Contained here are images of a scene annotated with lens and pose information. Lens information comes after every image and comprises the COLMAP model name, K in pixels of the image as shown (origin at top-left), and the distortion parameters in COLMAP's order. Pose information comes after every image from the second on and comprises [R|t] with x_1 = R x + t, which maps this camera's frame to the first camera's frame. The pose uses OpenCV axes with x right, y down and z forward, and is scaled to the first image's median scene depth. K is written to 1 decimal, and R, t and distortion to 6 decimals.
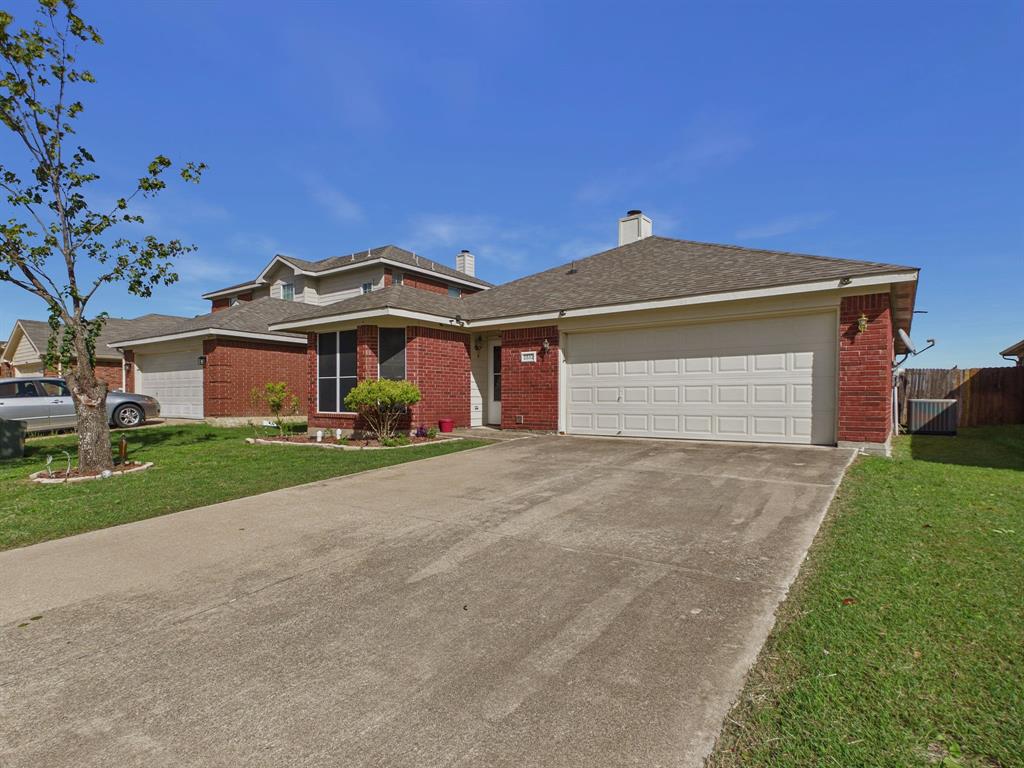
lens RADIAL K [[537.5, 0, 510.5], [0, 537.5, 393.7], [0, 0, 1]] dist [0.000472, -0.000726]
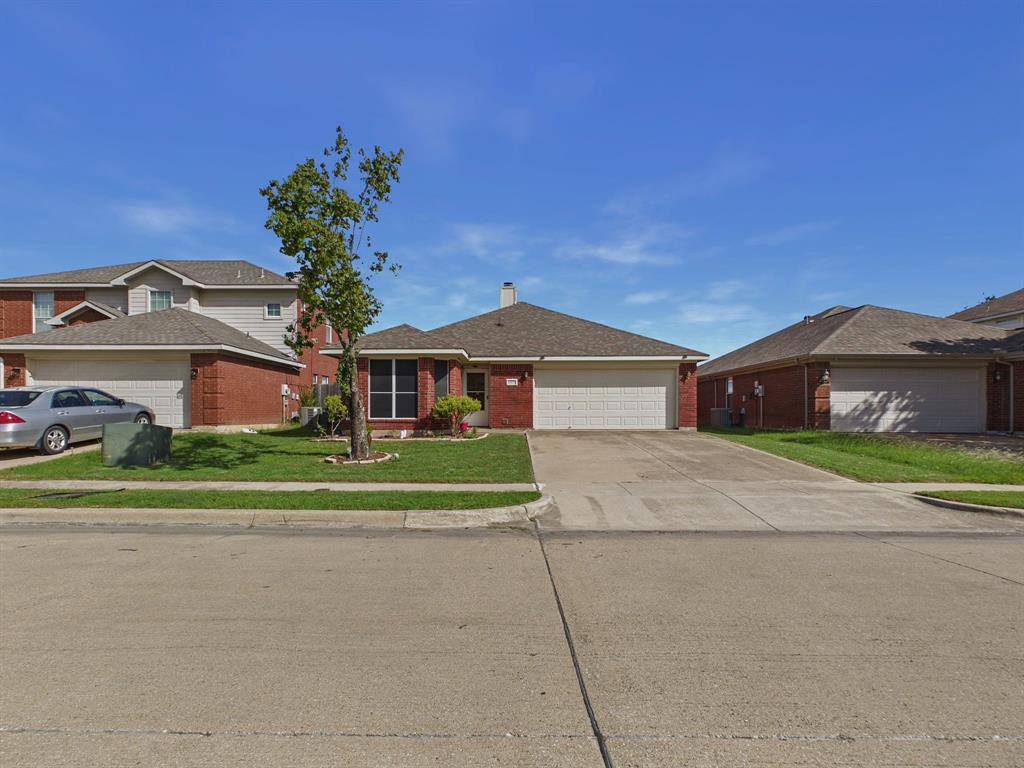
lens RADIAL K [[537.5, 0, 512.1], [0, 537.5, 394.0], [0, 0, 1]] dist [0.000472, -0.000726]
pose [[0.812111, 0.017283, 0.583247, -0.907514], [-0.003888, 0.999699, -0.024209, 0.005246], [-0.583490, 0.017392, 0.811934, -0.299778]]
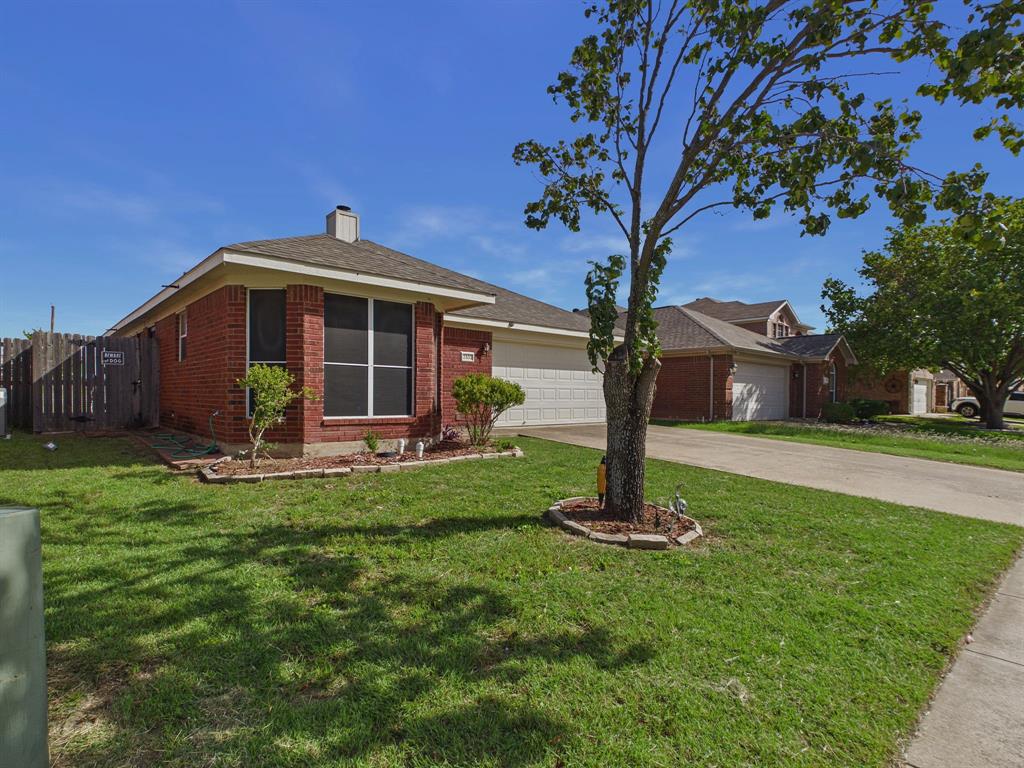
lens RADIAL K [[537.5, 0, 513.1], [0, 537.5, 388.1], [0, 0, 1]] dist [0.000472, -0.000726]
pose [[0.203019, 0.014870, 0.979062, -0.990518], [-0.019138, 0.999754, -0.011216, 0.002942], [-0.978988, -0.016460, 0.203254, 0.706864]]
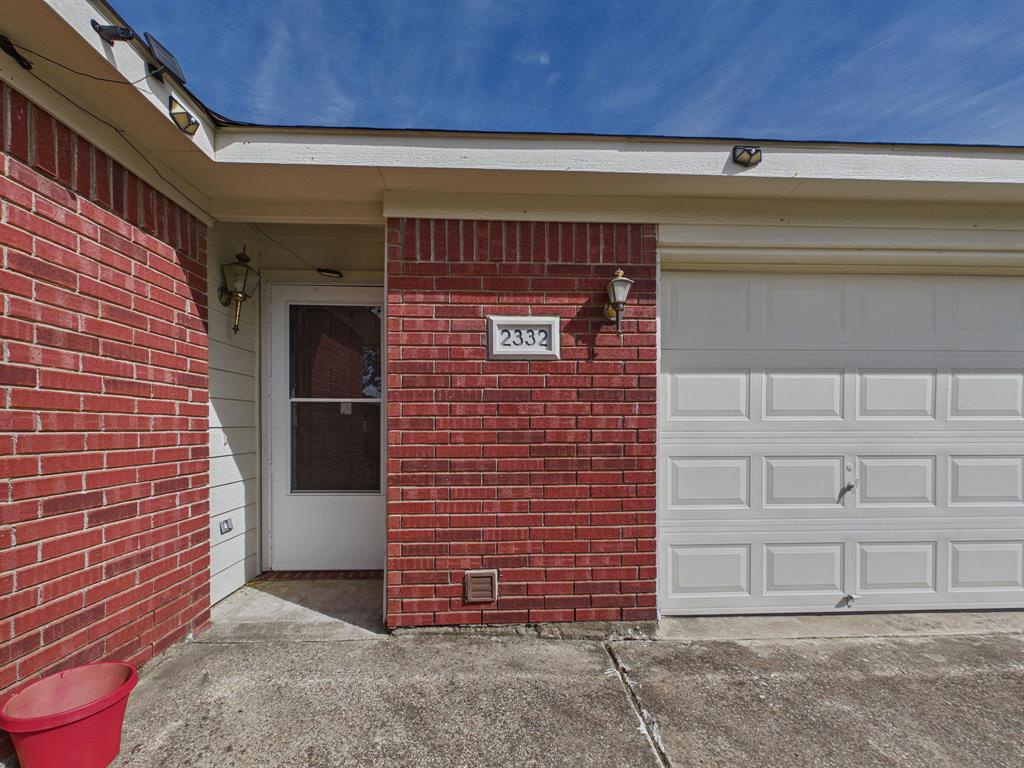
lens RADIAL K [[447.7, 0, 513.0], [0, 447.7, 426.5], [0, 0, 1]] dist [0.000345, 0.000325]
pose [[0.780393, -0.006691, 0.625253, -0.103188], [-0.004252, 0.999863, 0.016008, -0.030152], [-0.625274, -0.015151, 0.780258, 0.850194]]
